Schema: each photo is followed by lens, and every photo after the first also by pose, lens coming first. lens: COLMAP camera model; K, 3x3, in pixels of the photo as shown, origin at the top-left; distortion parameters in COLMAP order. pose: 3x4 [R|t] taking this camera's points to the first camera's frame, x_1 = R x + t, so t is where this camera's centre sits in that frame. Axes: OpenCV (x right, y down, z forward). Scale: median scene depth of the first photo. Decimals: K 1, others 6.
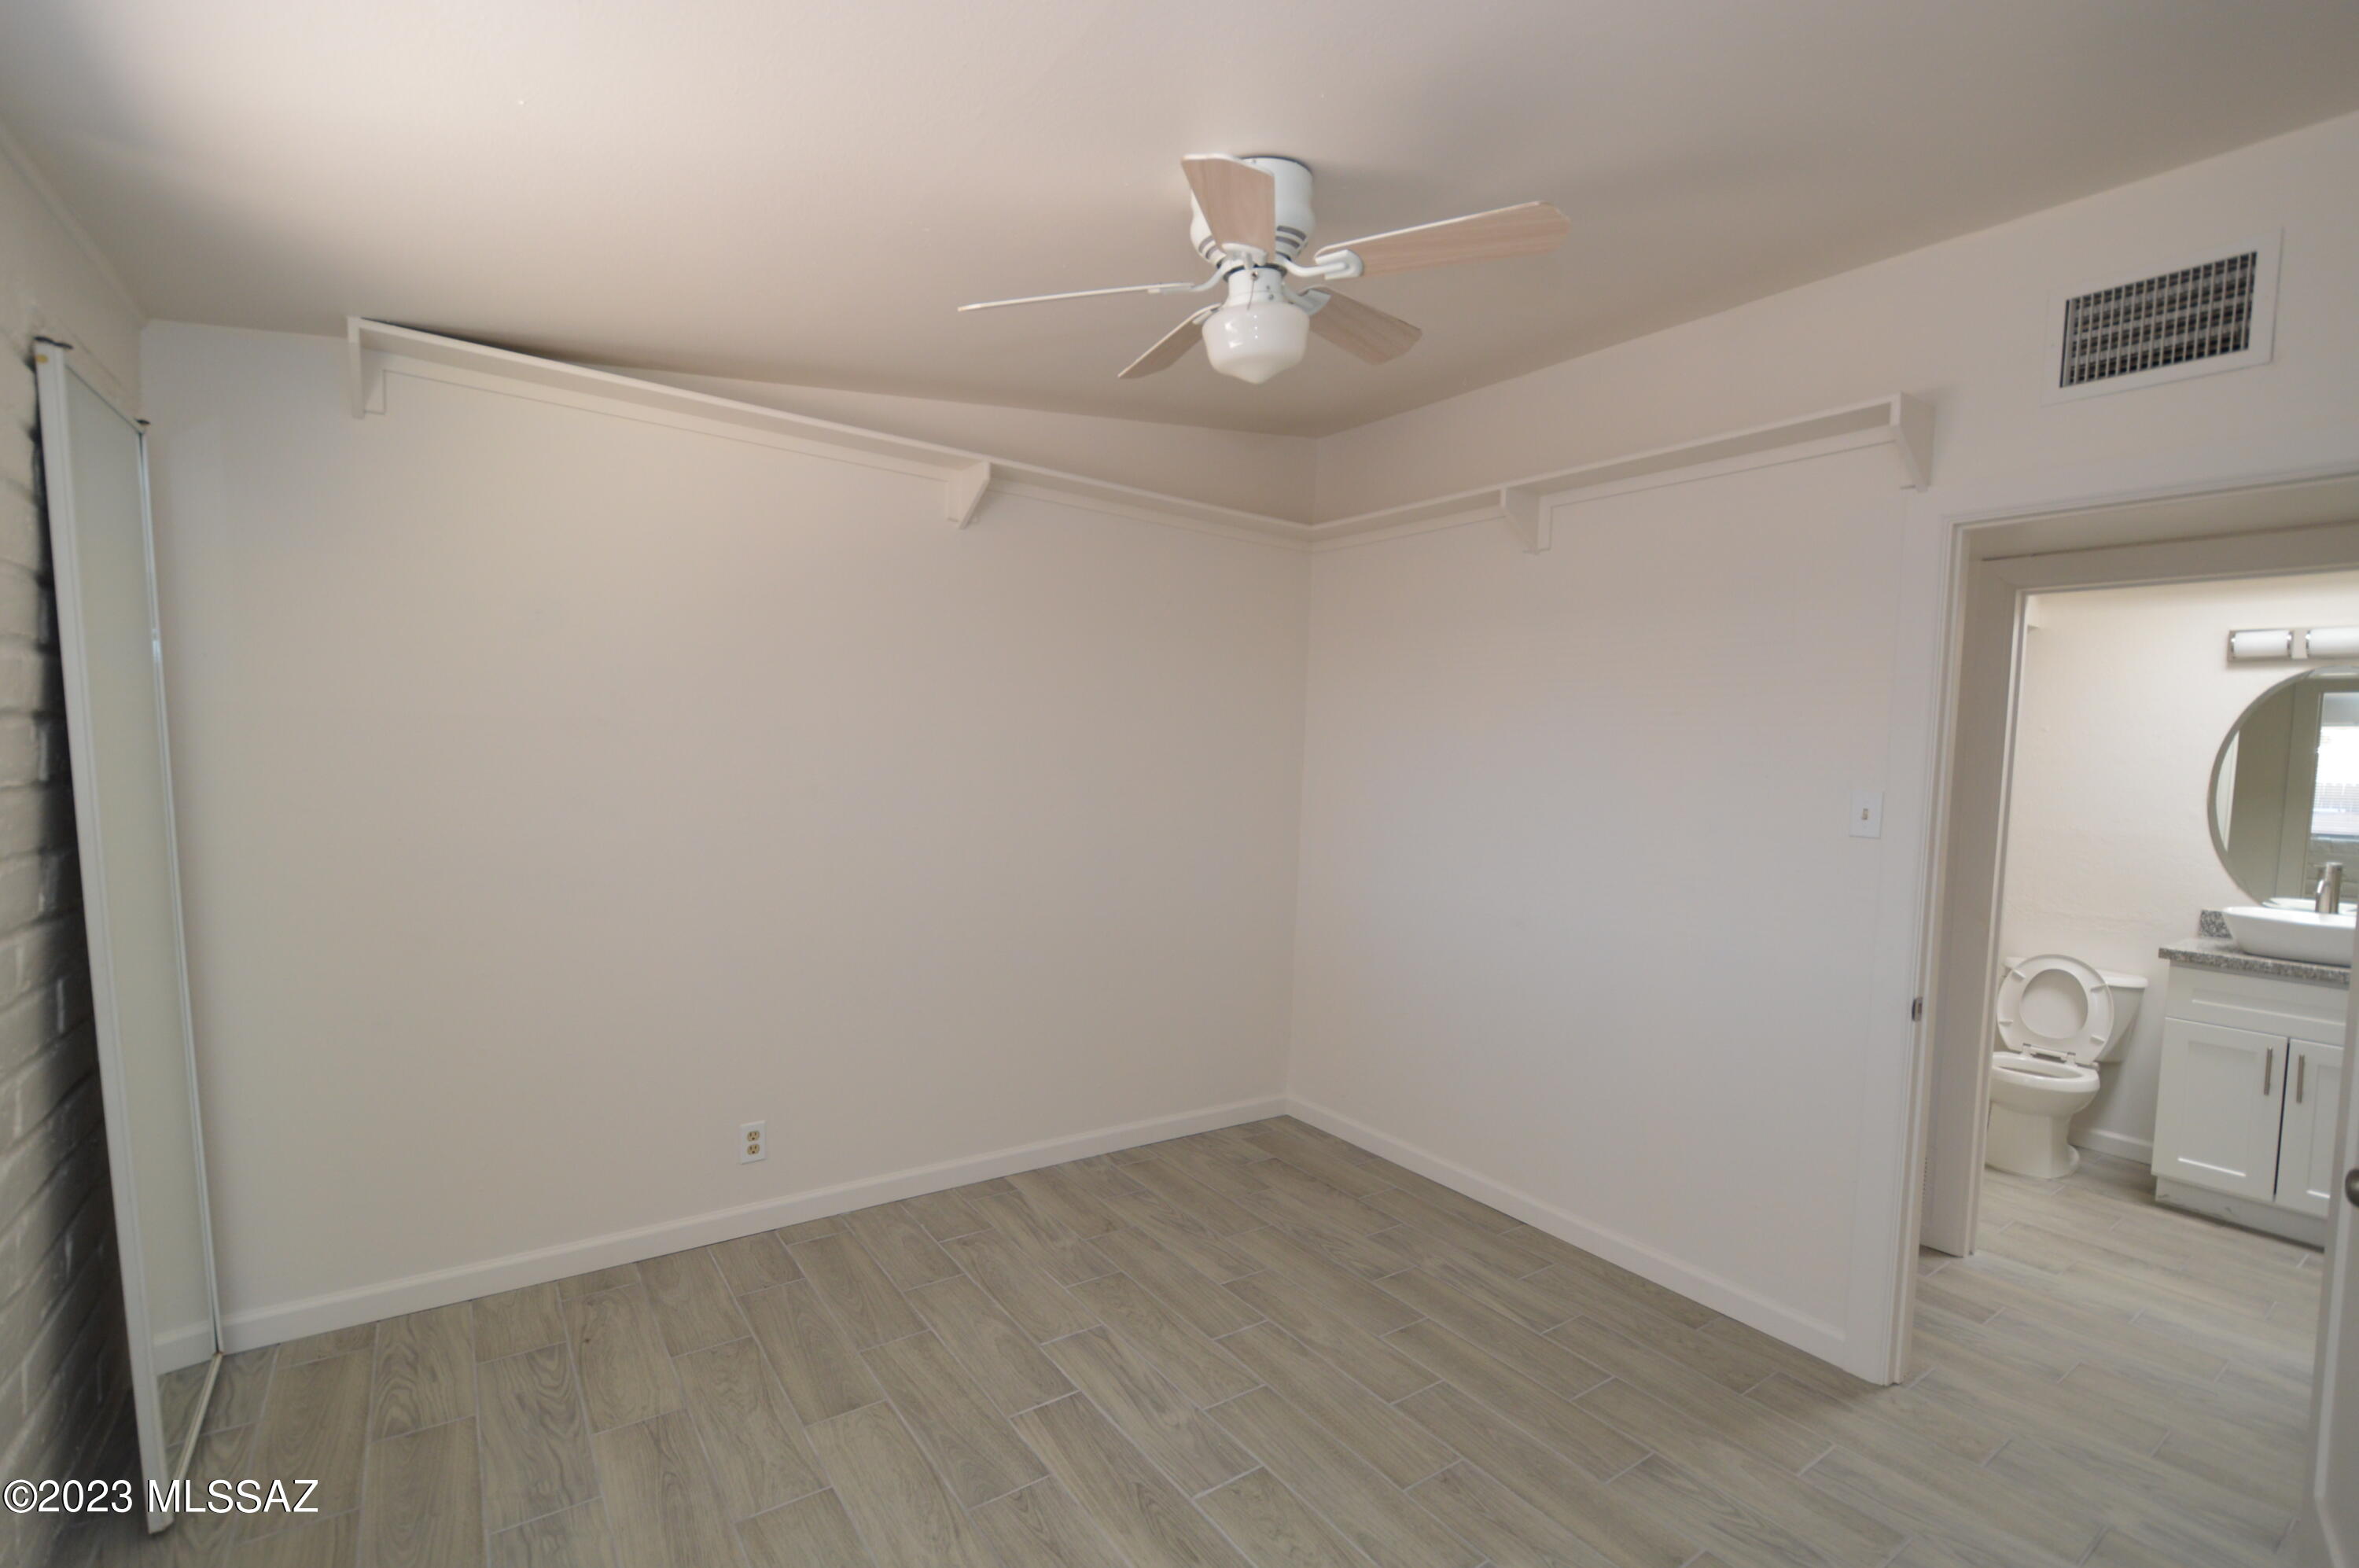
lens RADIAL K [[1048.5, 0, 1174.7], [0, 1048.5, 790.6], [0, 0, 1]] dist [0.000435, -0.000451]
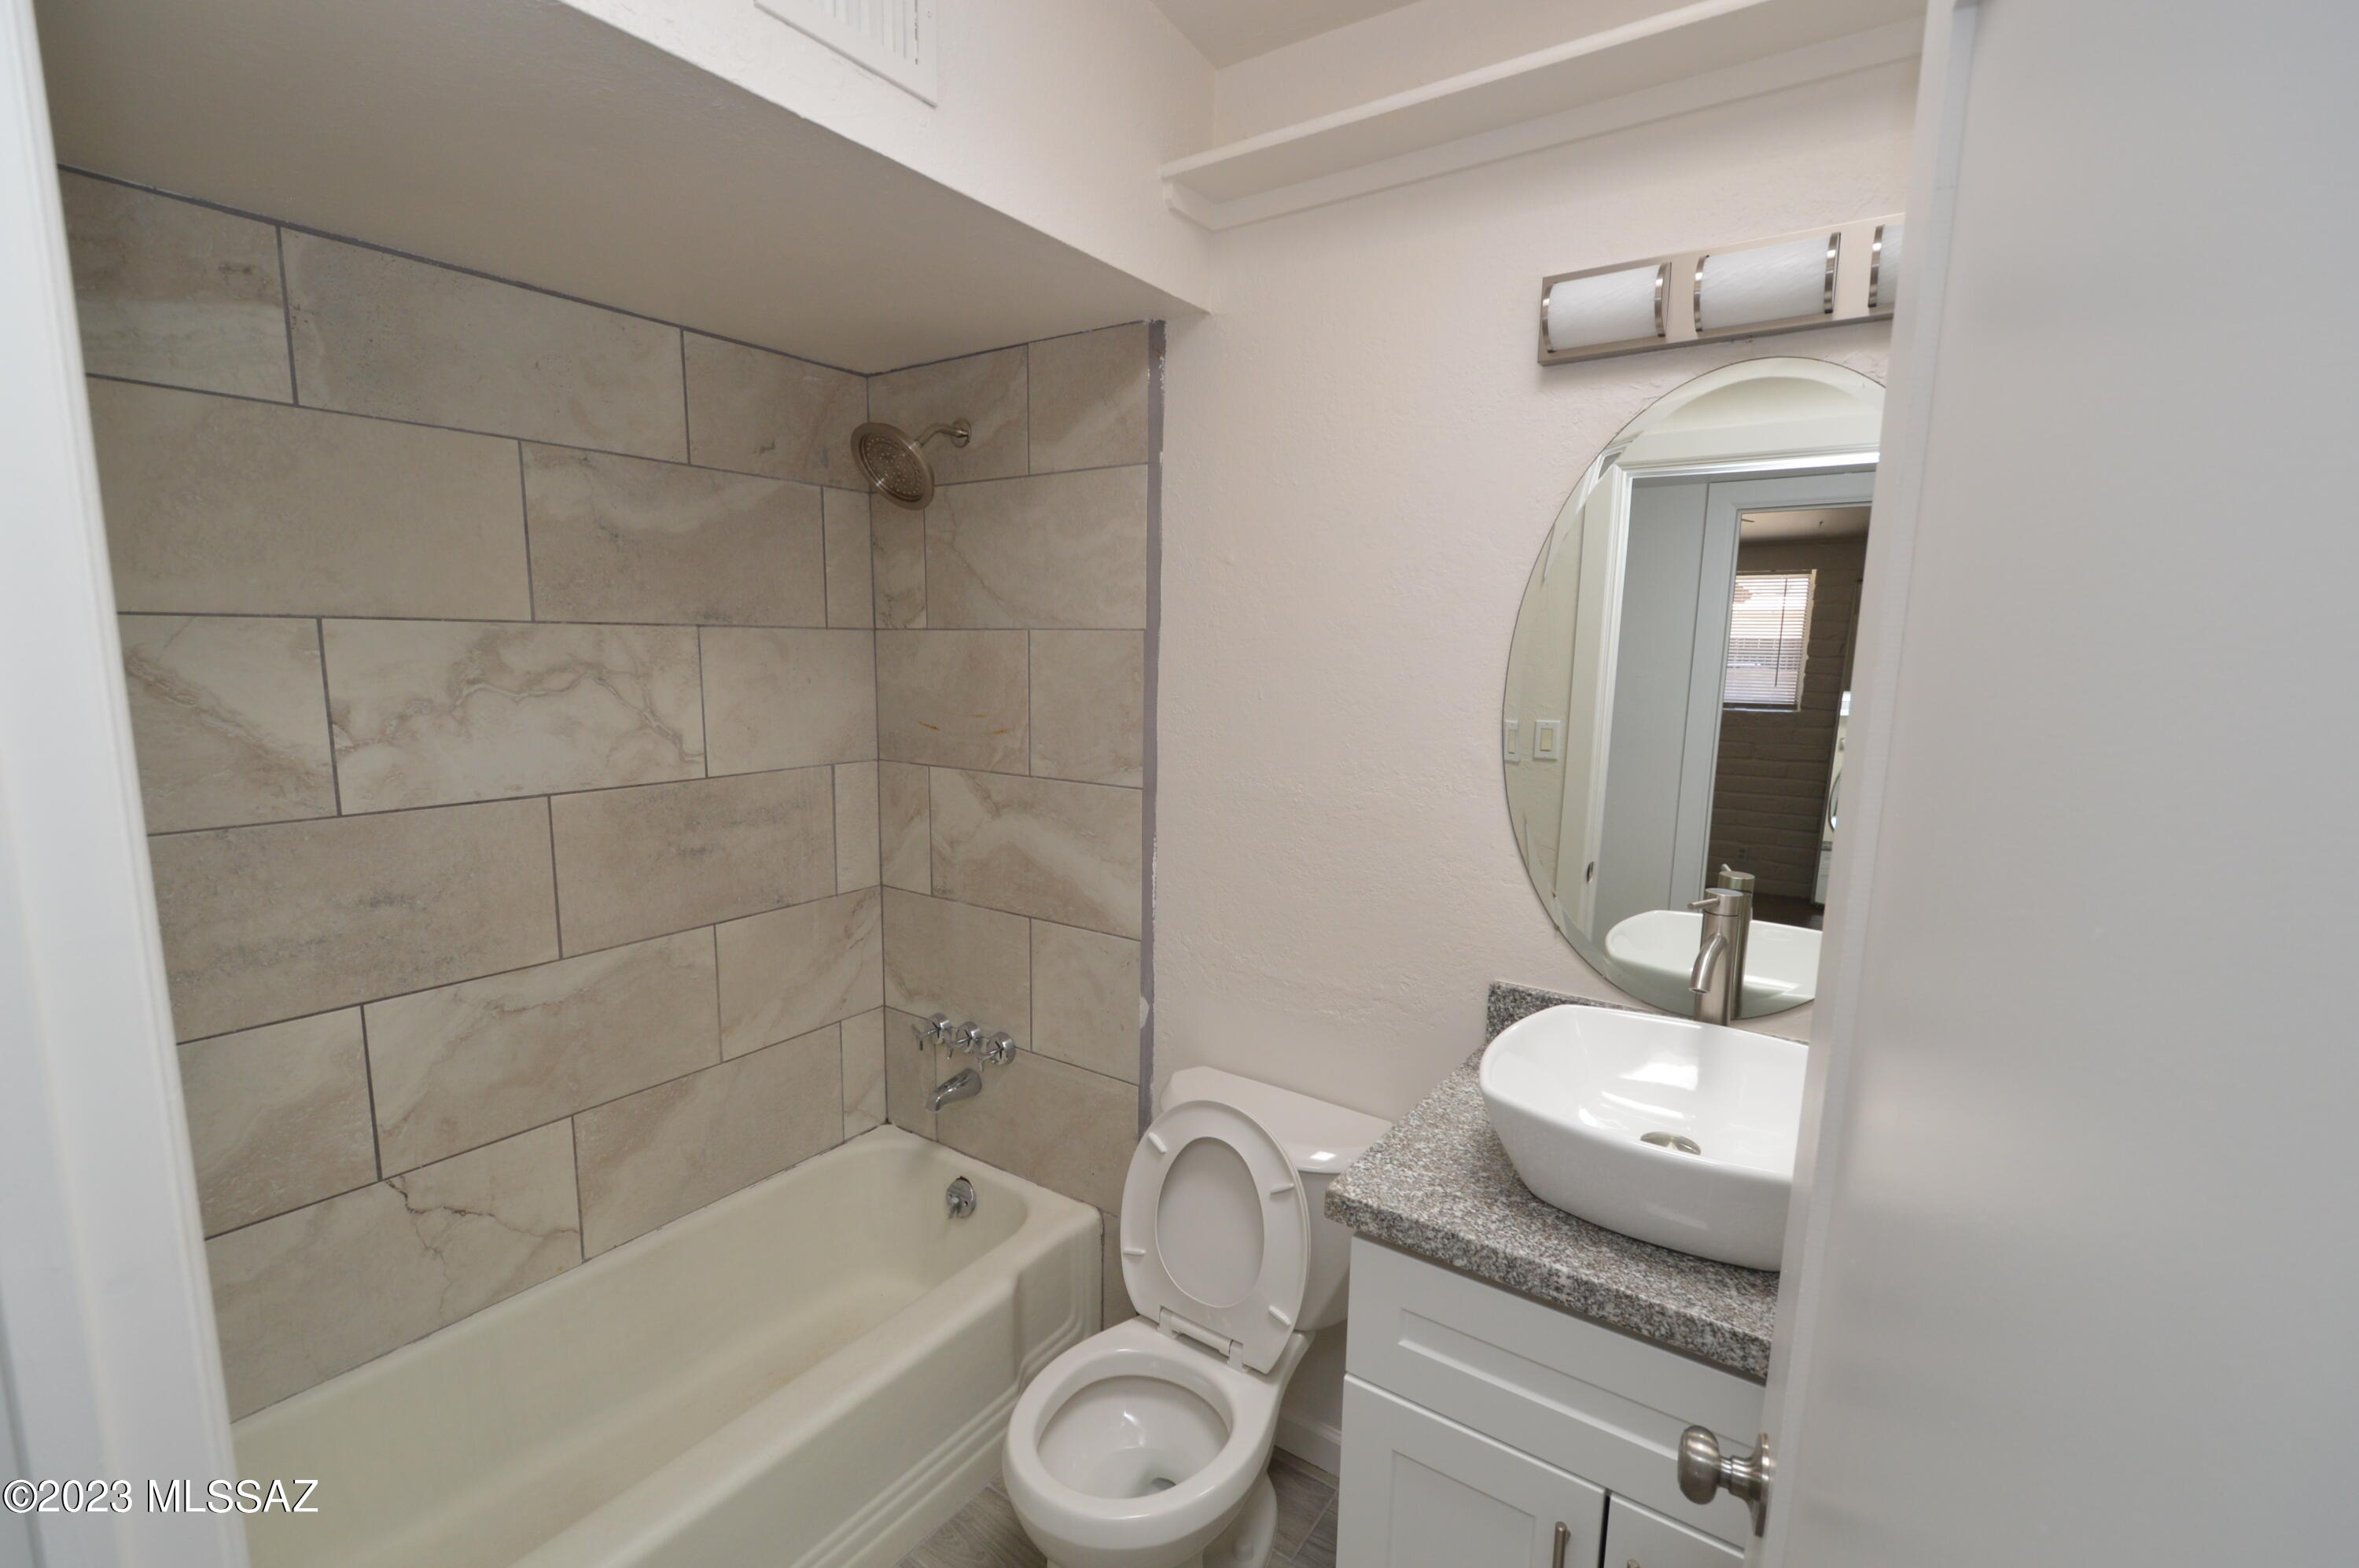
lens RADIAL K [[1048.5, 0, 1179.3], [0, 1048.5, 791.5], [0, 0, 1]] dist [0.000435, -0.000451]
pose [[0.939068, -0.054326, 0.339411, 0.724315], [0.021521, 0.994787, 0.099682, -0.007679], [-0.343057, -0.086304, 0.935341, 0.656809]]
